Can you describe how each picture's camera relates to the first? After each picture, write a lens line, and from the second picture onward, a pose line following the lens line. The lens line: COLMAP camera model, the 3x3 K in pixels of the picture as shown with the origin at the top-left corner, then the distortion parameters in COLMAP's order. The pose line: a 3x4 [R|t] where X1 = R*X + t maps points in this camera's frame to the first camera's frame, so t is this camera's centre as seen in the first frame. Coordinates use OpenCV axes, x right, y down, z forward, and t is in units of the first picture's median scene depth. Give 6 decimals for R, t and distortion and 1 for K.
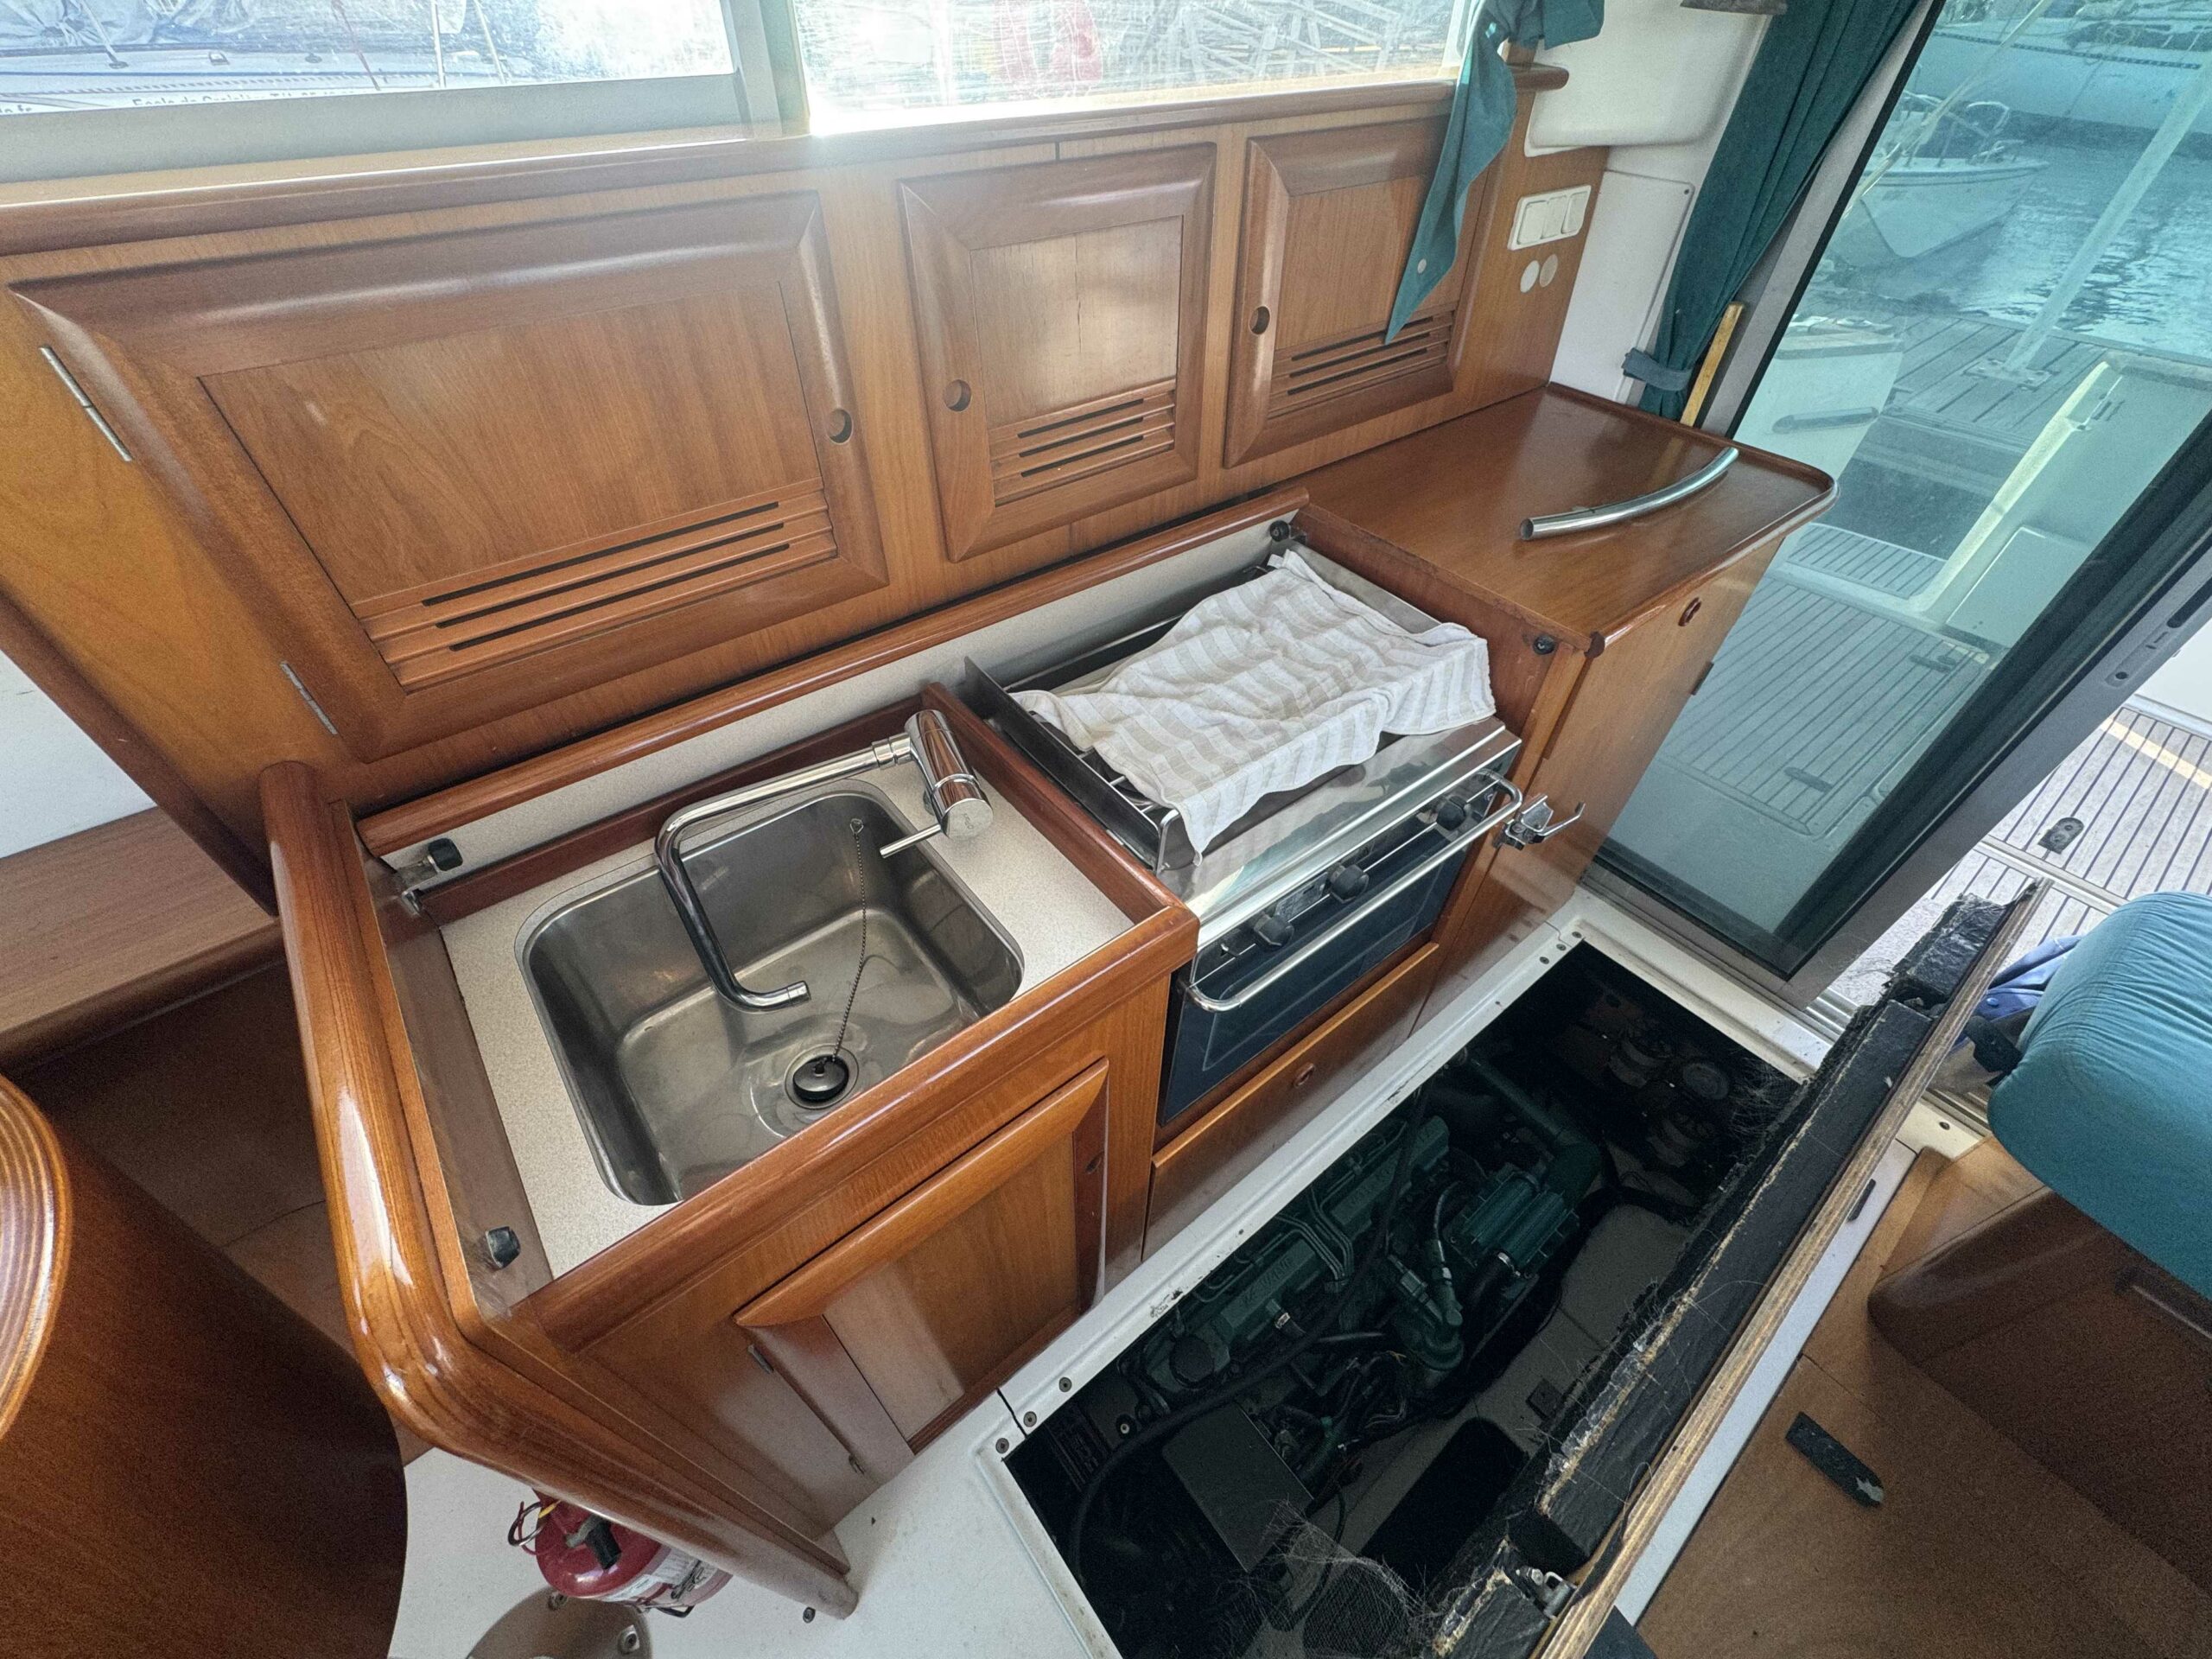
lens RADIAL K [[864.2, 0, 1103.0], [0, 864.2, 830.8], [0, 0, 1]] dist [-0.004681, -0.000910]
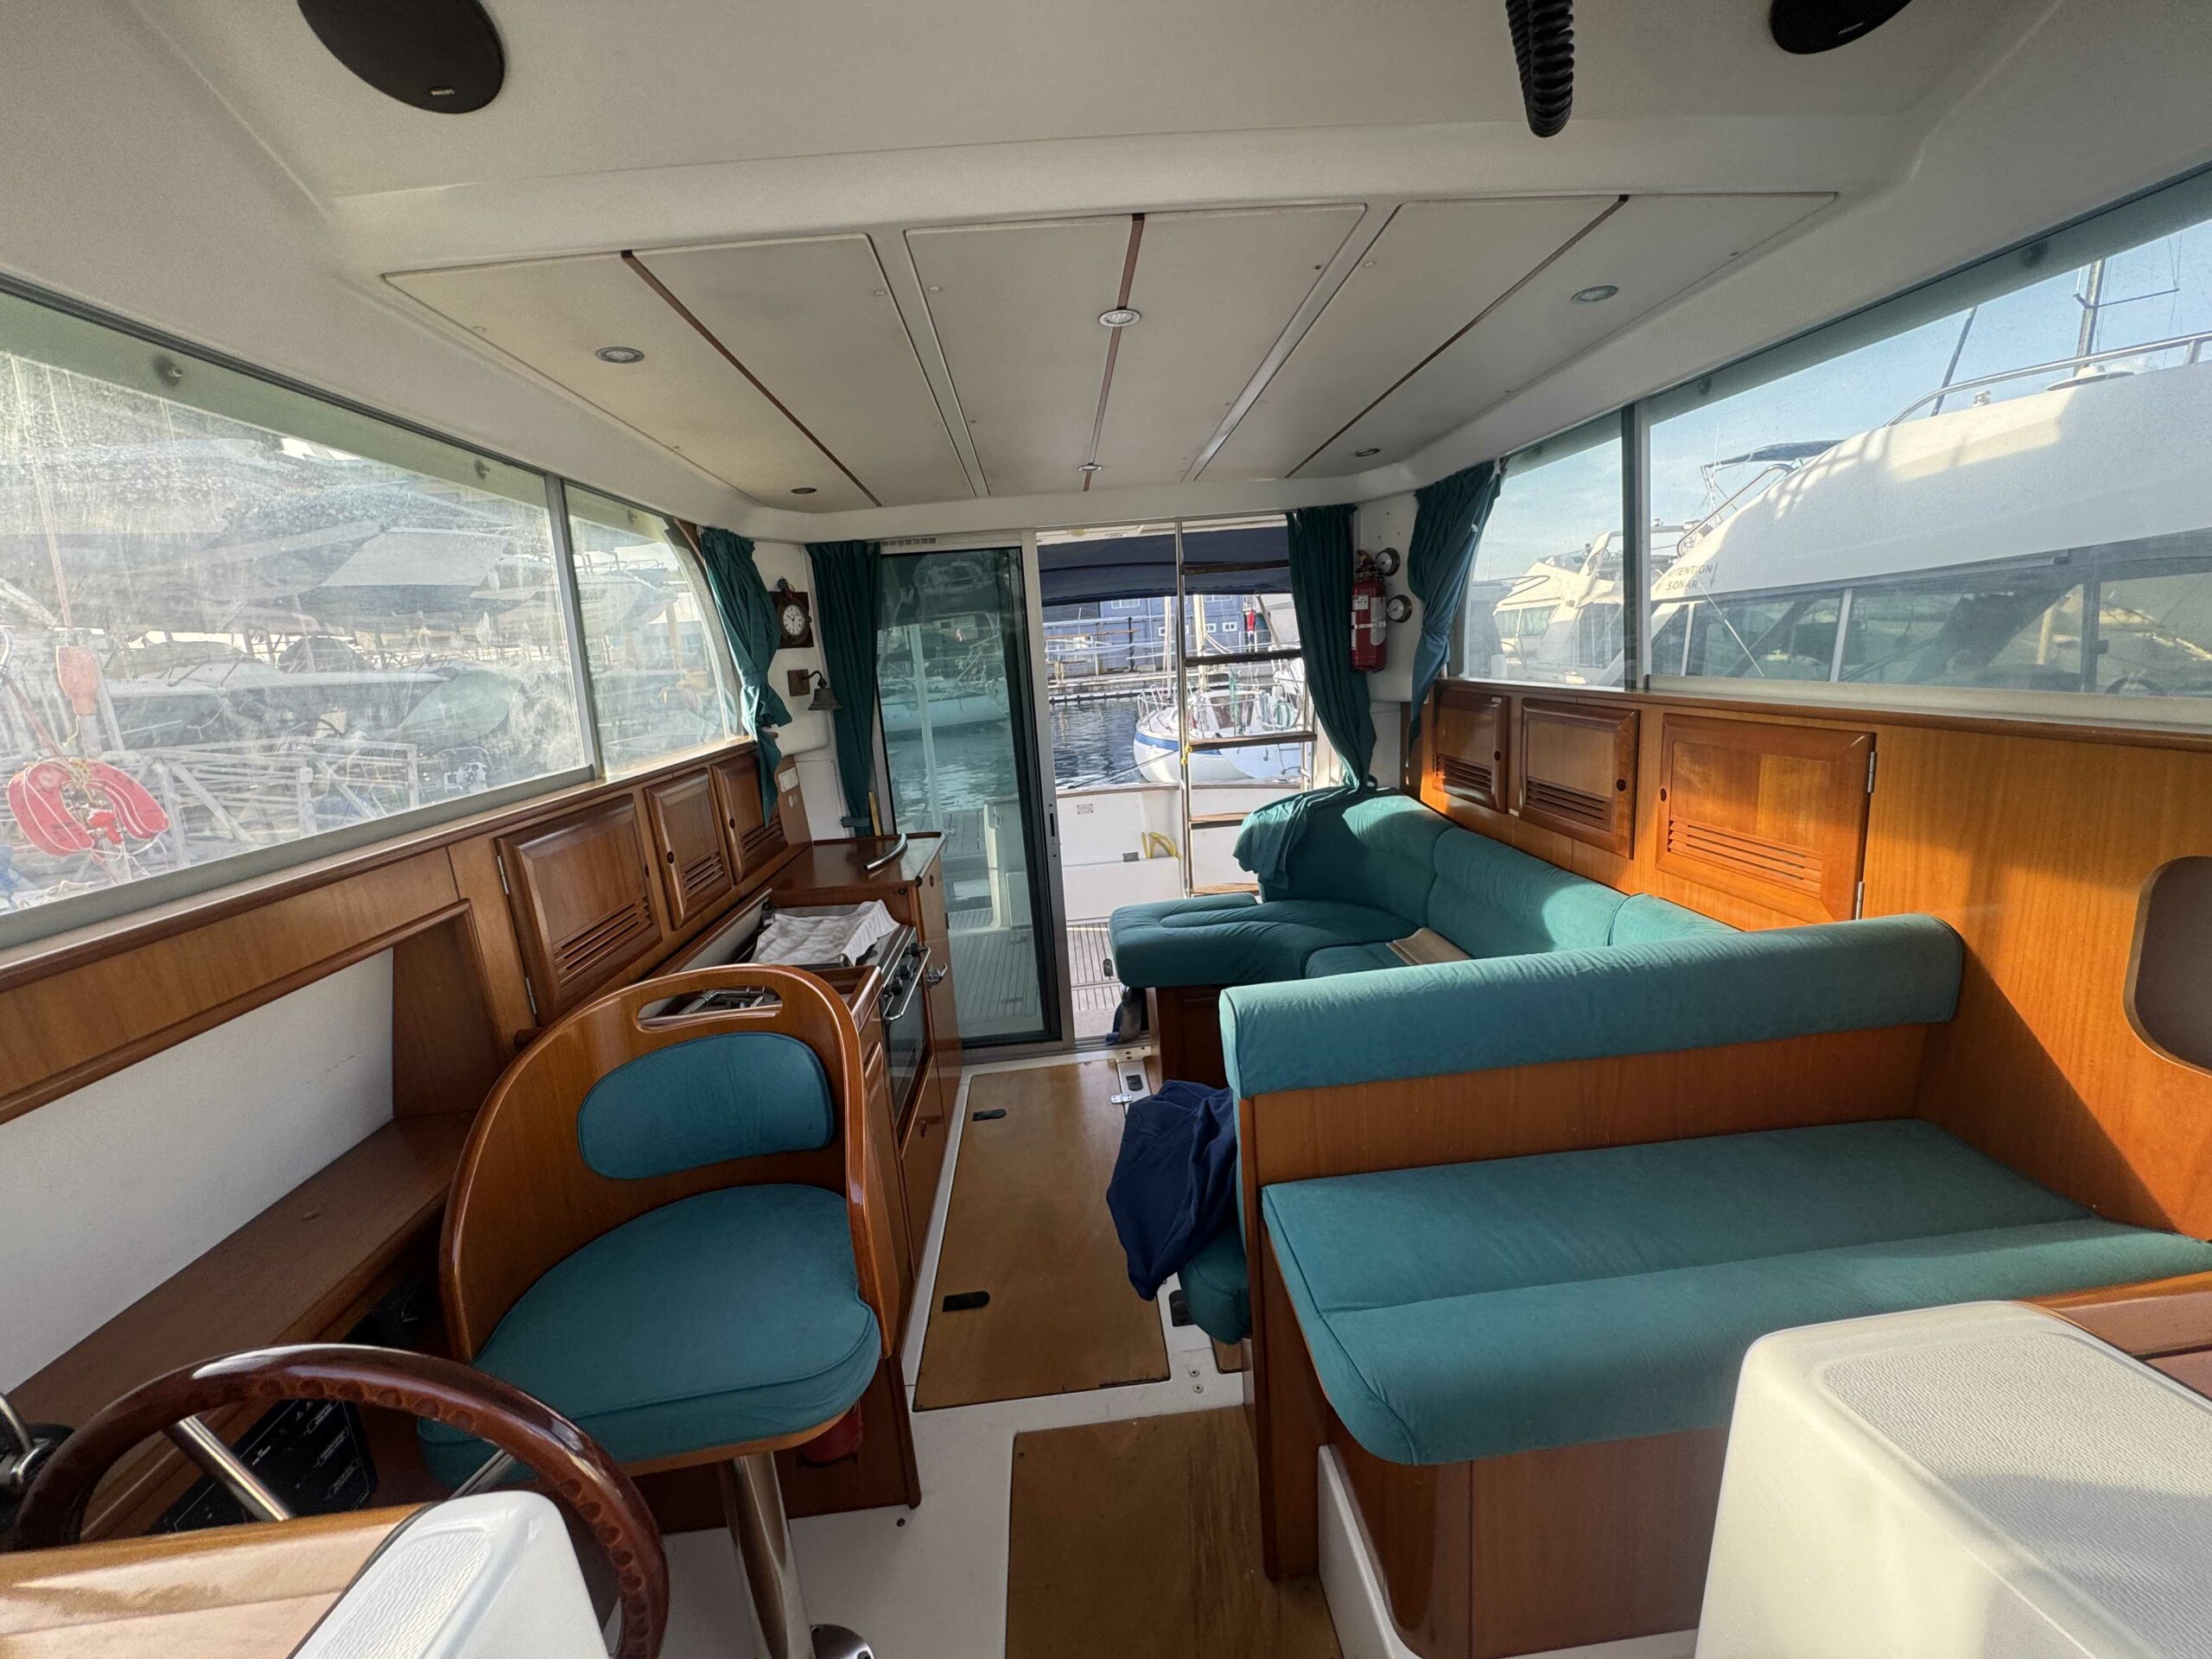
lens RADIAL K [[864.2, 0, 1104.5], [0, 864.2, 838.9], [0, 0, 1]] dist [-0.004681, -0.000910]
pose [[0.559980, -0.220934, 0.798505, -0.799737], [0.638292, 0.729503, -0.245783, 0.470304], [-0.528210, 0.647313, 0.549527, -0.568638]]
